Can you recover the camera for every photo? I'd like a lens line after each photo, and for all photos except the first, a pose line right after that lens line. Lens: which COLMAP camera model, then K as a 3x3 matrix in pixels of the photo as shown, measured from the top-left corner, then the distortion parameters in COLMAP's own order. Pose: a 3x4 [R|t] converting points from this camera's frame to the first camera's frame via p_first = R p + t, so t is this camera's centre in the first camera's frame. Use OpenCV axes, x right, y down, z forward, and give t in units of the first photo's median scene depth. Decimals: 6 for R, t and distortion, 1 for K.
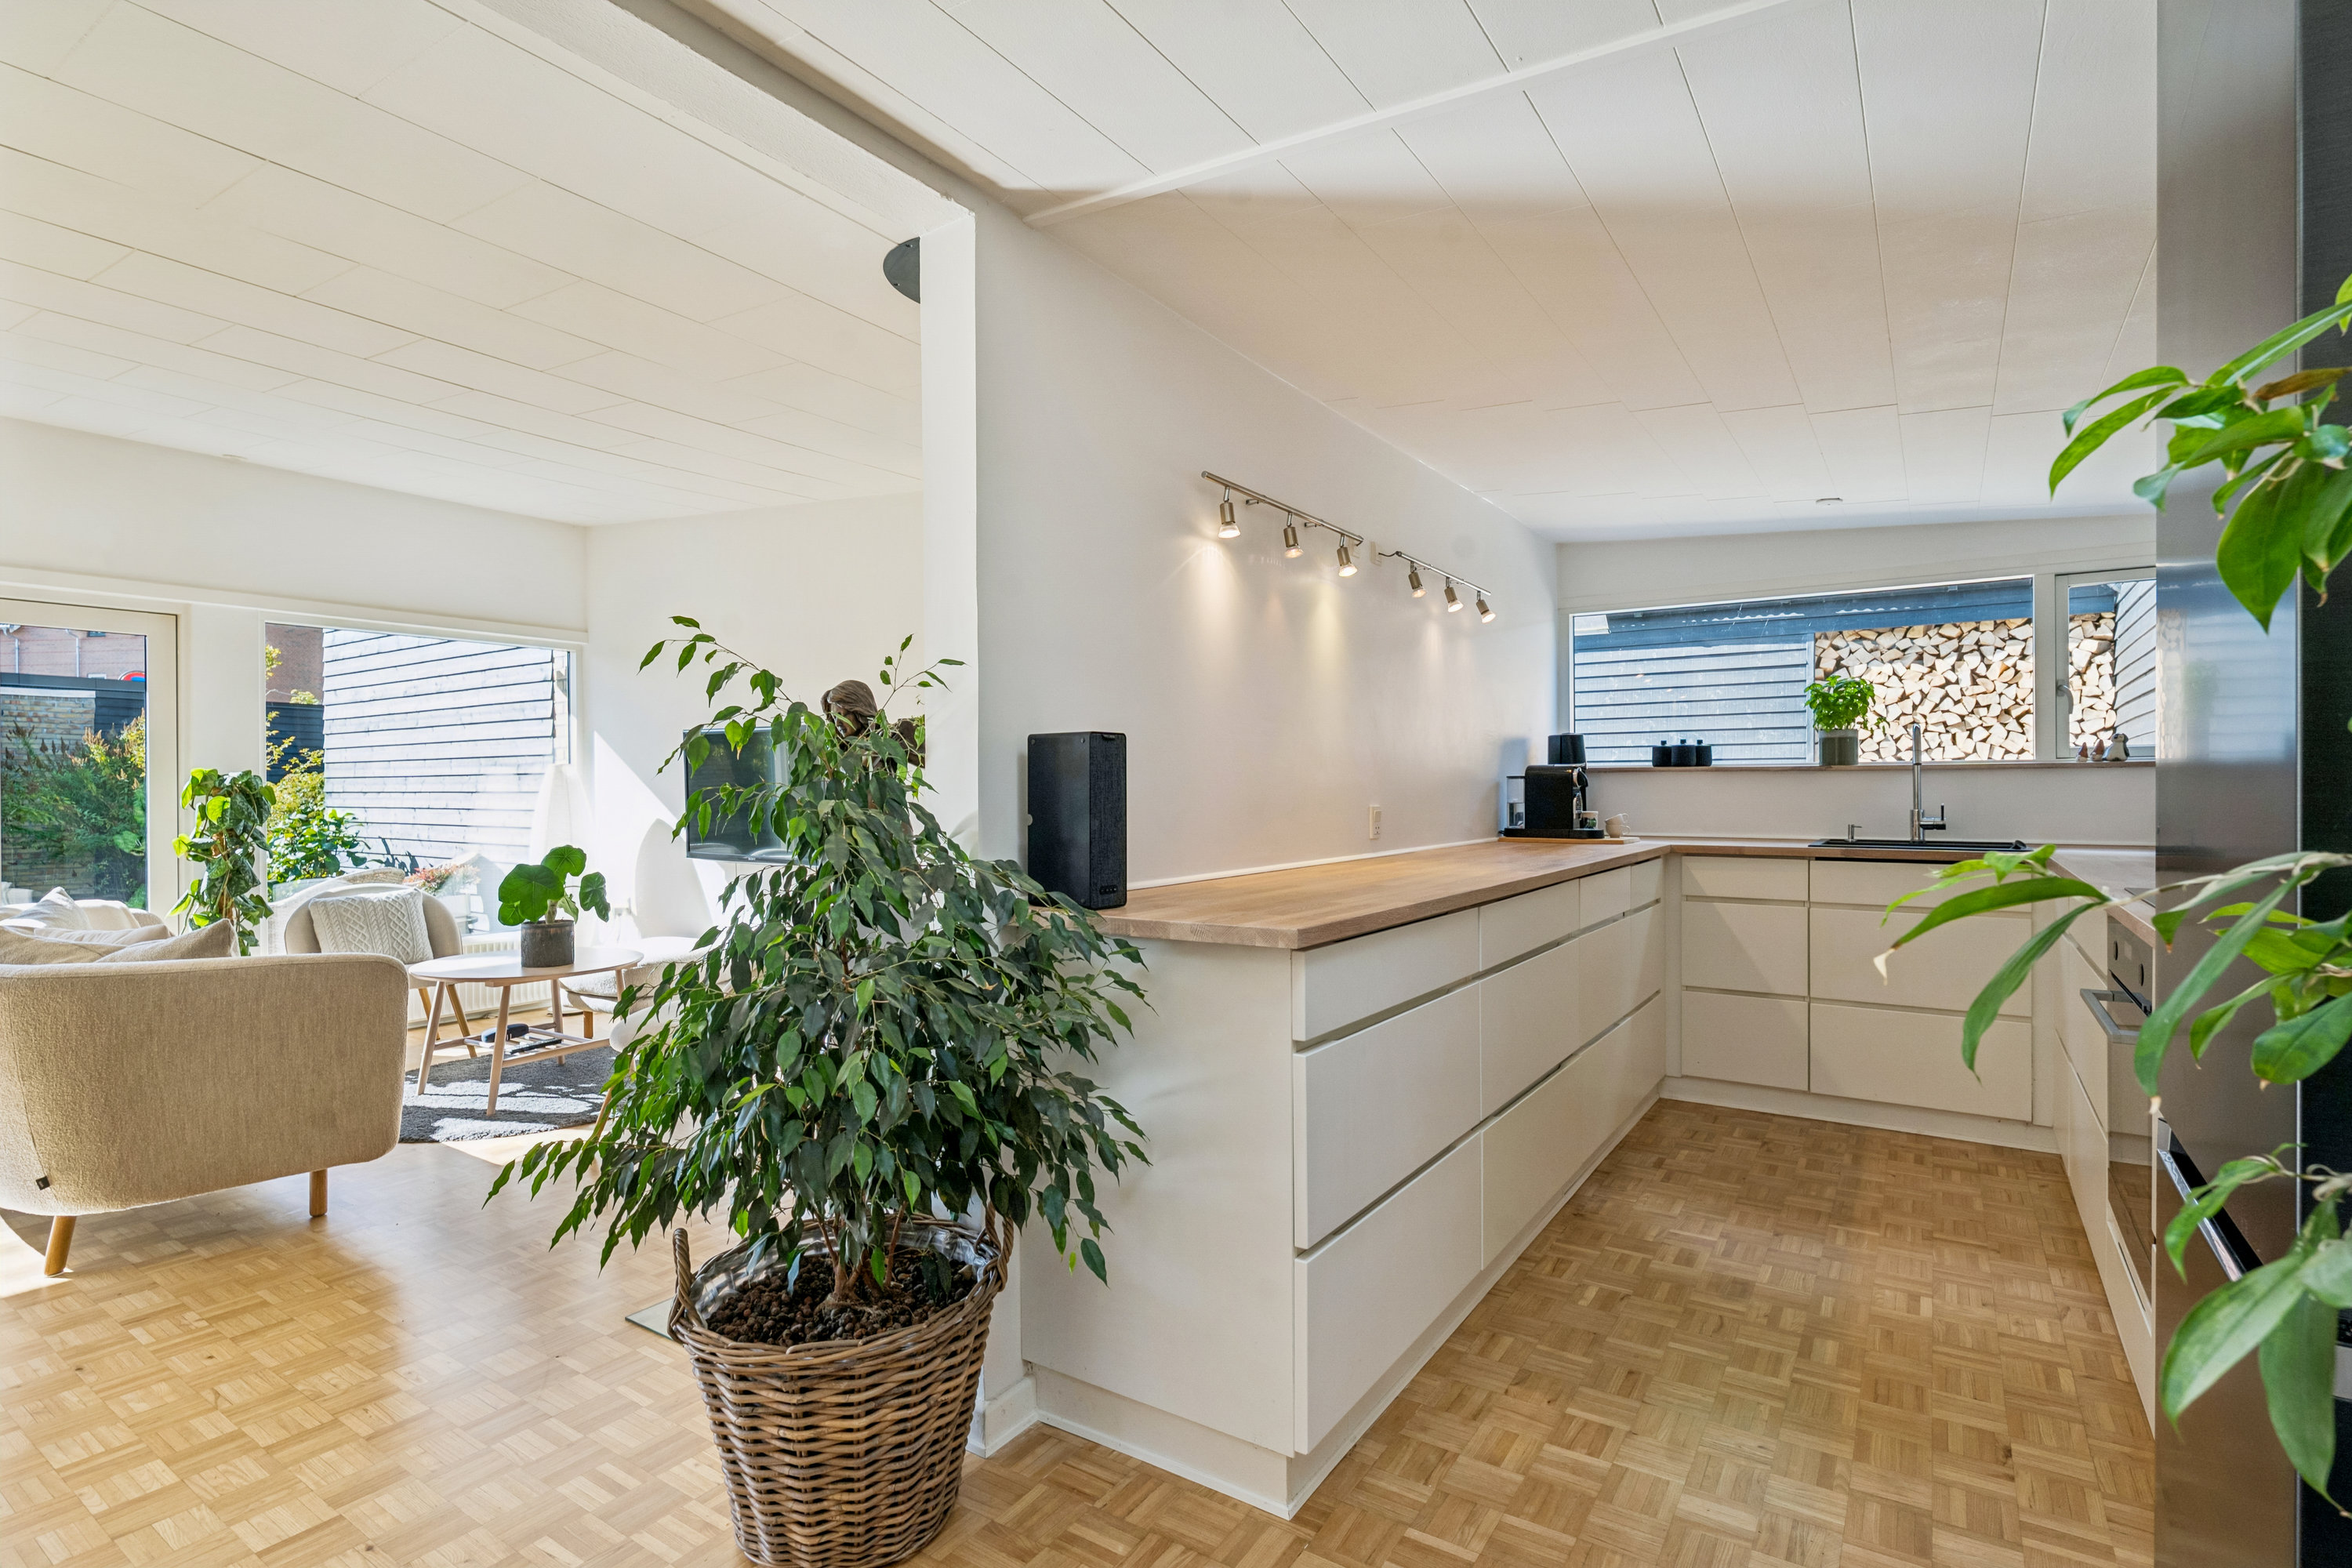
lens RADIAL K [[1140.2, 0, 1180.0], [0, 1140.2, 790.2], [0, 0, 1]] dist [-0.000477, 0.000671]
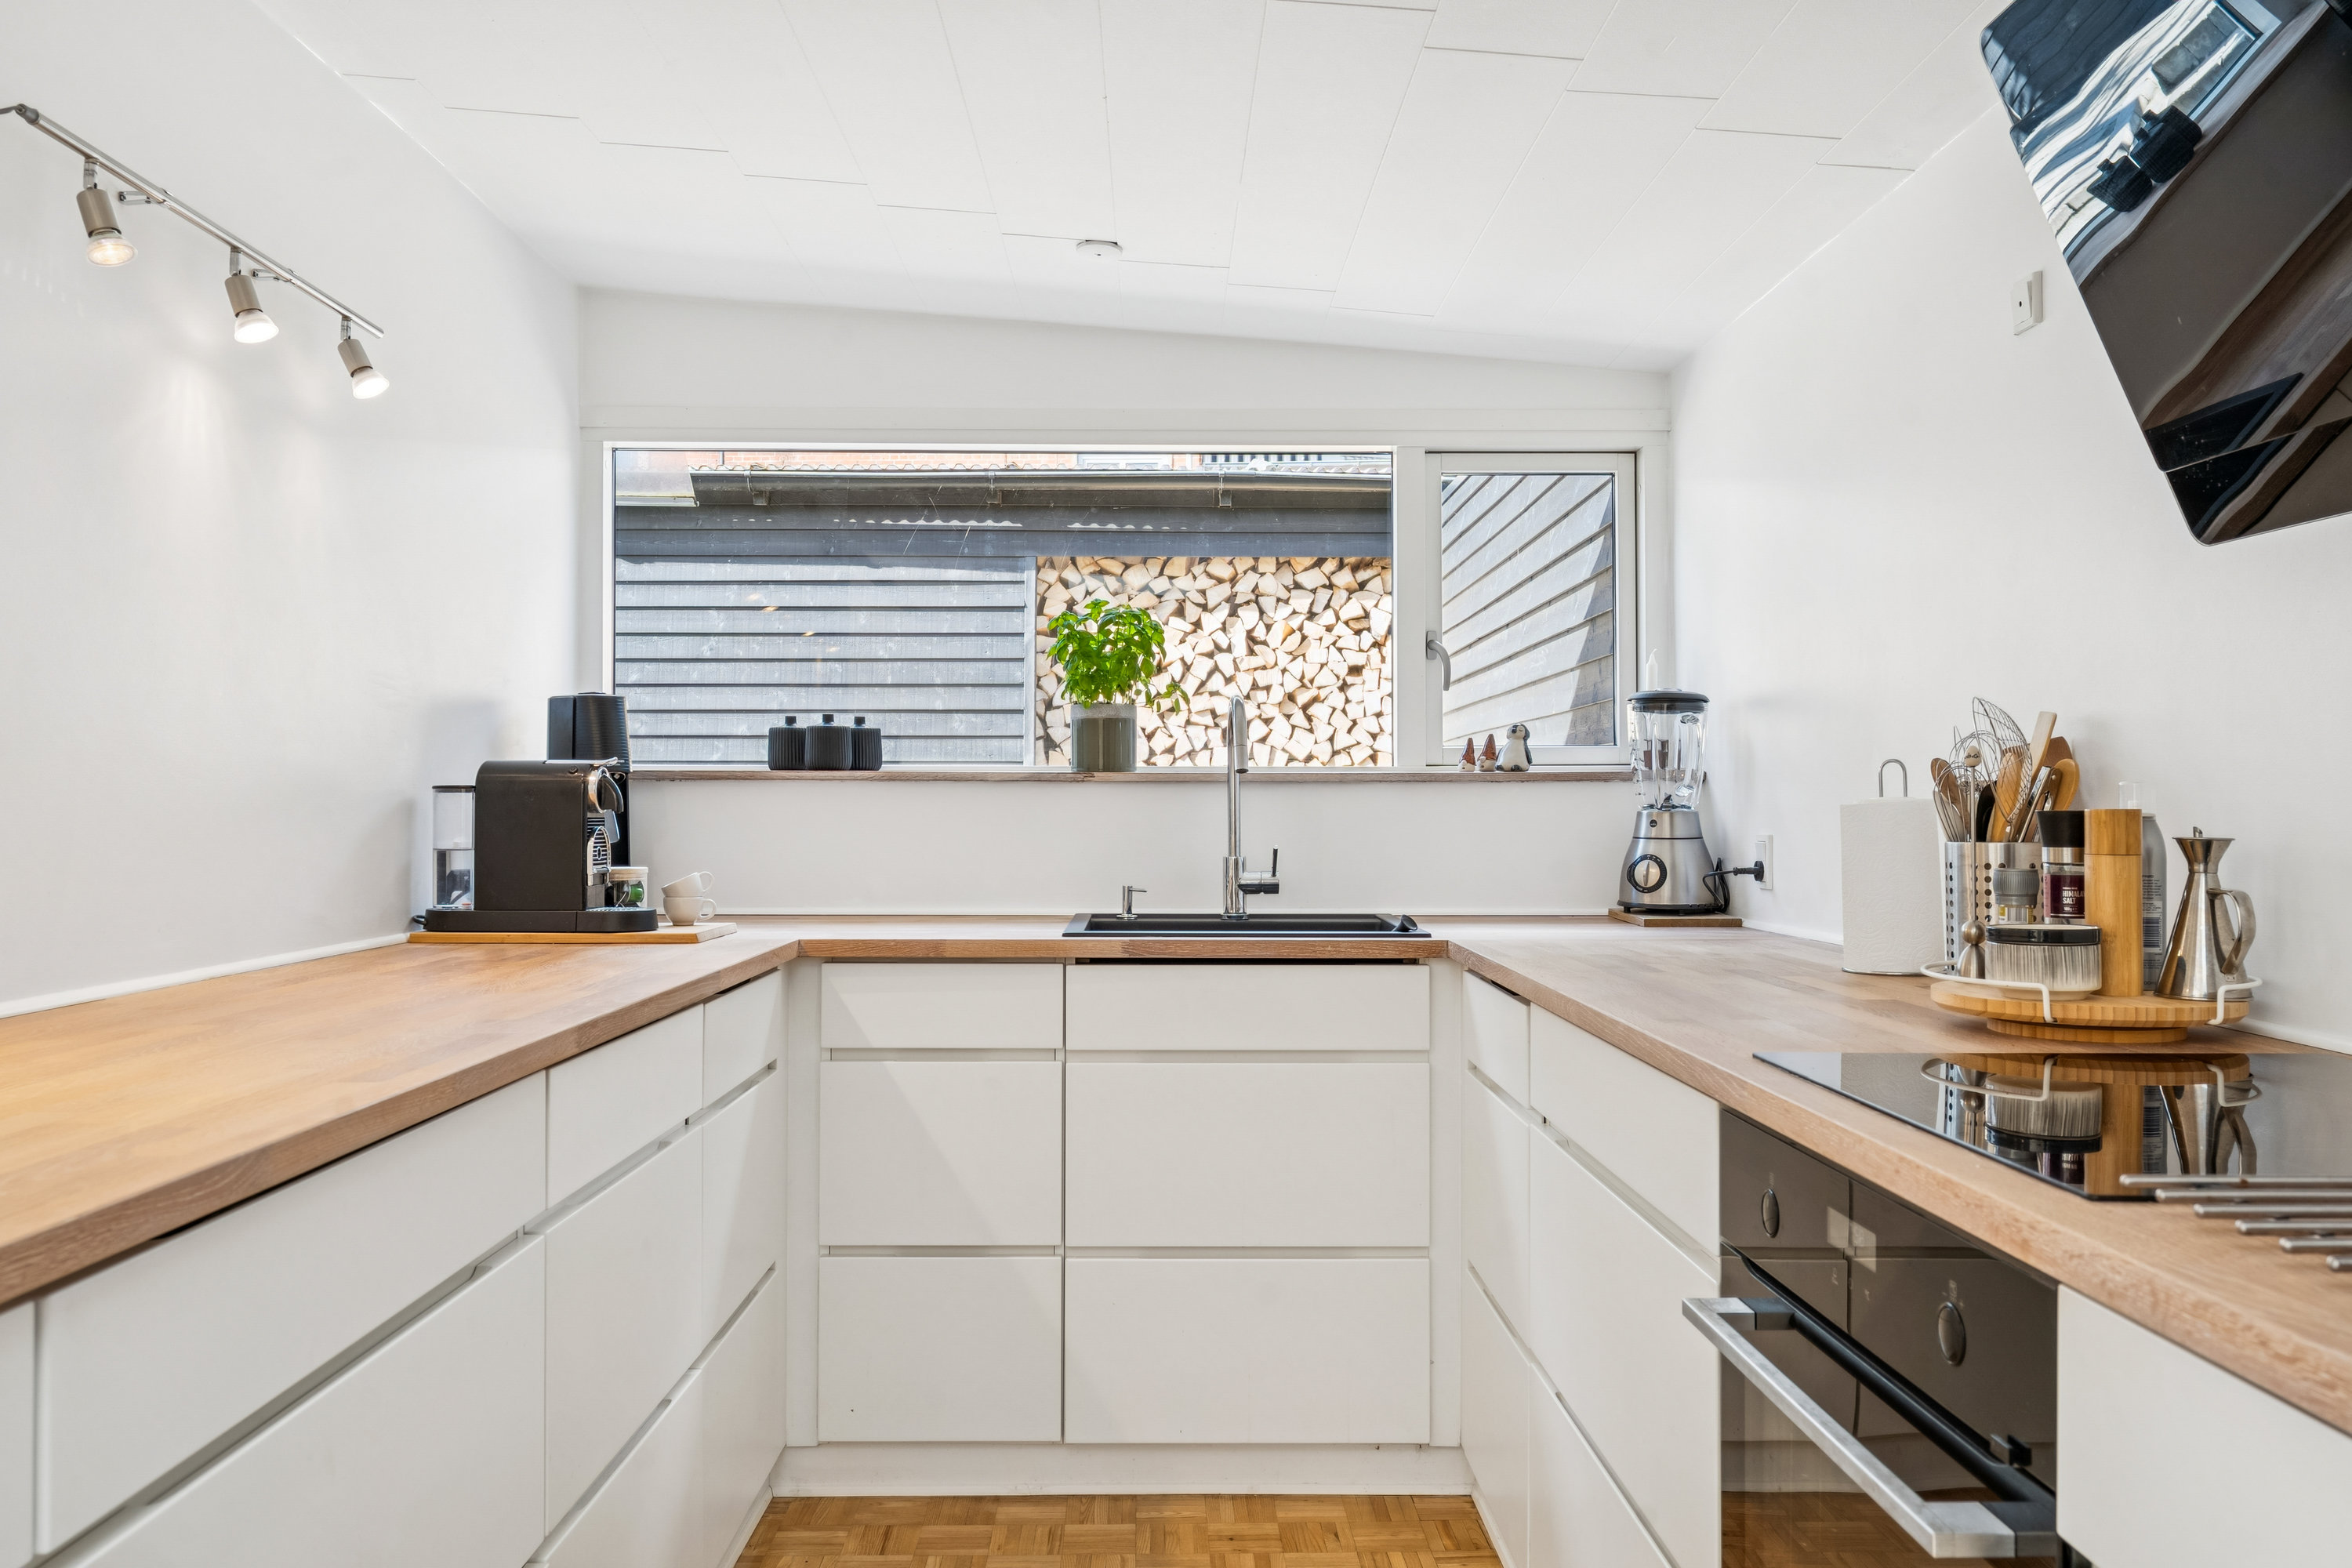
lens RADIAL K [[1826.5, 0, 1176.0], [0, 1826.5, 784.0], [0, 0, 1]] dist [0.000596, -0.000491]
pose [[0.826374, 0.011639, 0.563001, 0.125431], [-0.003239, 0.999868, -0.015917, -0.002914], [-0.563112, 0.011330, 0.826303, 0.272740]]
